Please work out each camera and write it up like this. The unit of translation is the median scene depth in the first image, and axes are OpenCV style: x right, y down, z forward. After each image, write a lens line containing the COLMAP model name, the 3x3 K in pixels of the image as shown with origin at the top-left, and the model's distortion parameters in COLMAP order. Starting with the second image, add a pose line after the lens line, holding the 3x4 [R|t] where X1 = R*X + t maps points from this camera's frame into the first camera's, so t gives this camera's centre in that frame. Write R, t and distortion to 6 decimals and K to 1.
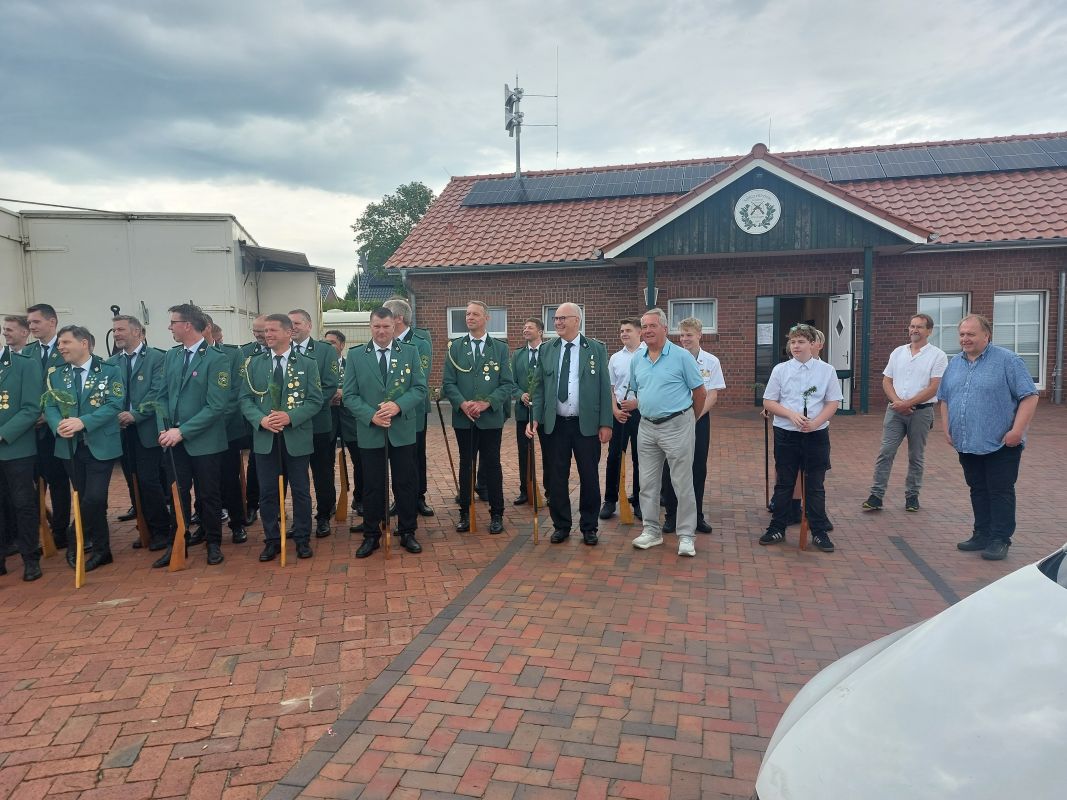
lens RADIAL K [[762.2, 0, 532.1], [0, 762.2, 430.4], [0, 0, 1]] dist [0.093628, -0.099097]
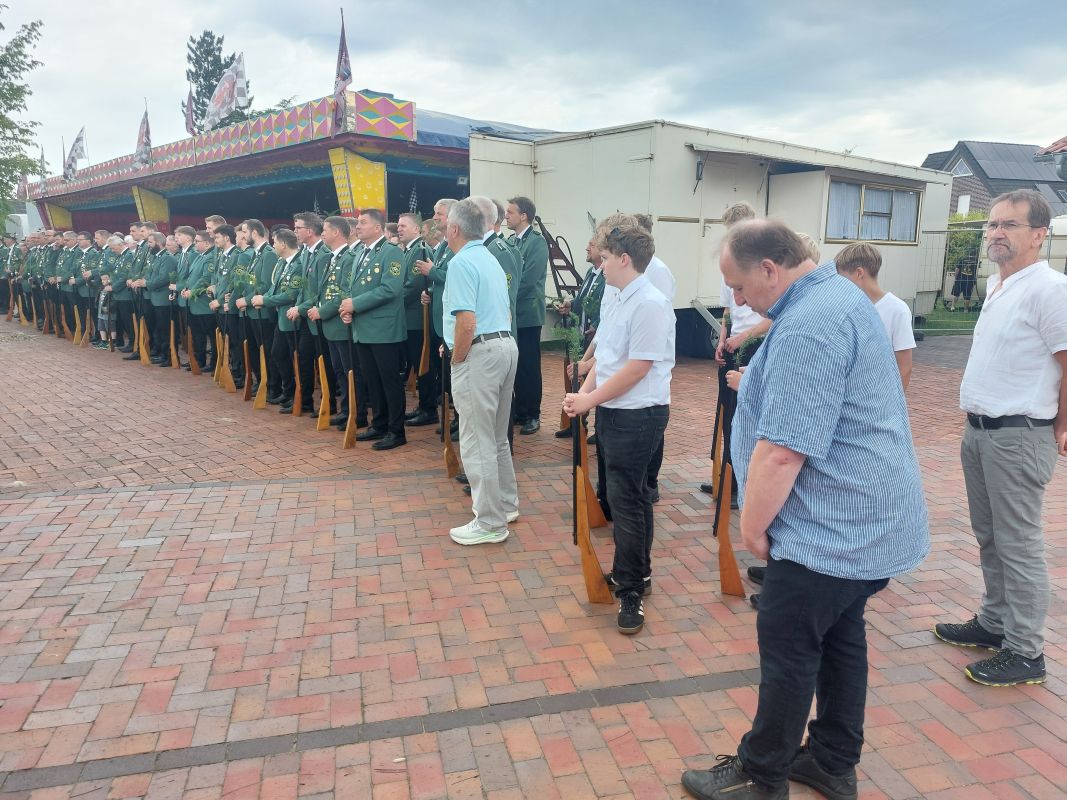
lens RADIAL K [[778.1, 0, 597.7], [0, 778.1, 401.9], [0, 0, 1]] dist [0.047919, -0.048269]
pose [[0.497141, 0.184785, -0.847765, 0.906158], [-0.123559, 0.982179, 0.141626, -0.090603], [0.858827, 0.034341, 0.511113, 0.736988]]
